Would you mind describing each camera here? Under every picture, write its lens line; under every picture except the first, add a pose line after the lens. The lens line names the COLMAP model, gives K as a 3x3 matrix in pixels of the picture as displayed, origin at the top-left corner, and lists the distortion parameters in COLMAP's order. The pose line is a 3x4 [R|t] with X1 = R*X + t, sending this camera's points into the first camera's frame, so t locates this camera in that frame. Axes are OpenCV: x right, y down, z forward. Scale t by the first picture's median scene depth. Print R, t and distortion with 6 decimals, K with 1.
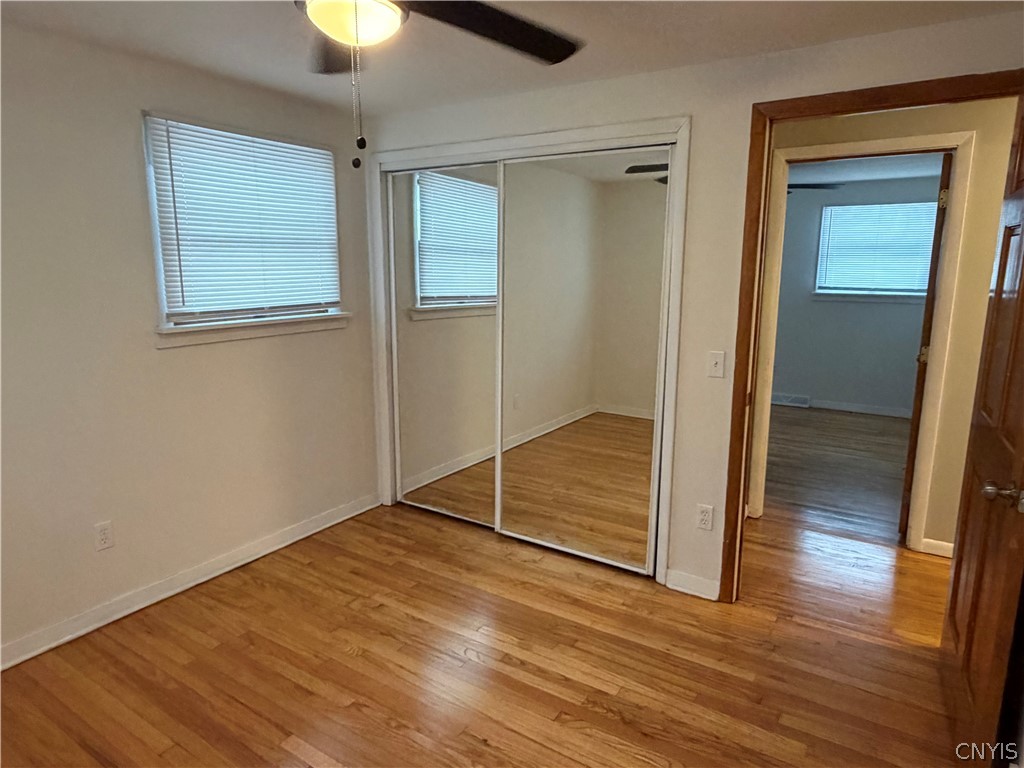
lens RADIAL K [[626.5, 0, 513.9], [0, 626.5, 384.9], [0, 0, 1]] dist [-0.000820, 0.002307]
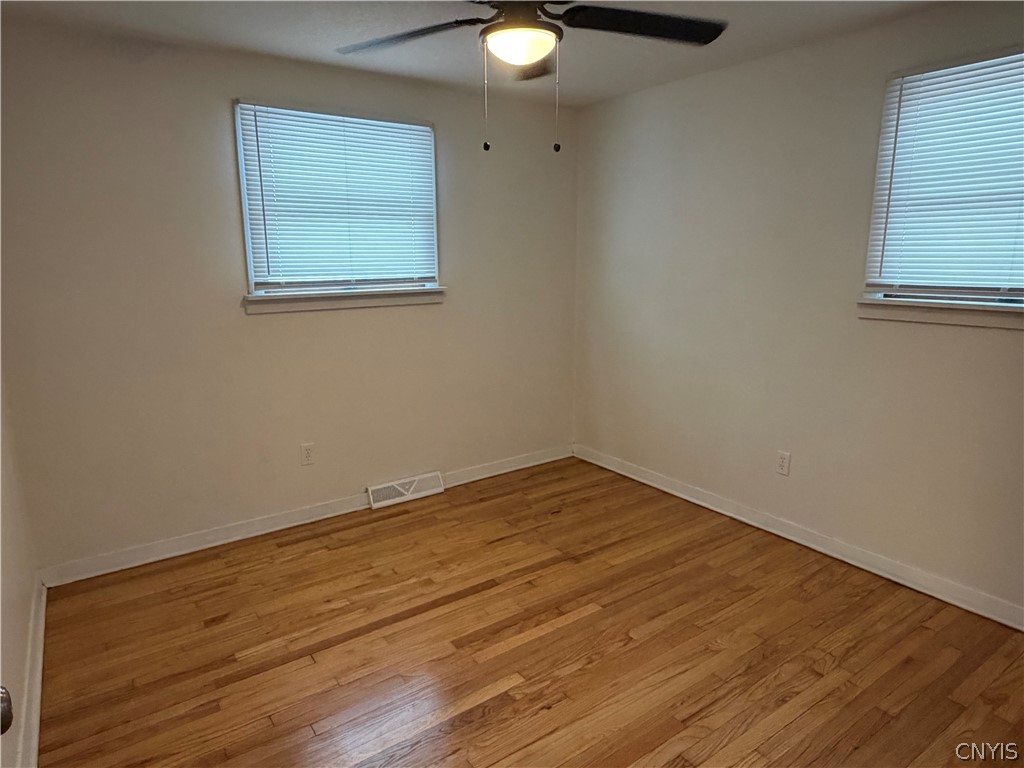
lens RADIAL K [[626.5, 0, 518.2], [0, 626.5, 382.5], [0, 0, 1]] dist [-0.000820, 0.002307]
pose [[-0.369426, 0.184498, -0.910761, 0.576573], [-0.175704, 0.948545, 0.263421, -0.127804], [0.912498, 0.257339, -0.318000, 0.842730]]
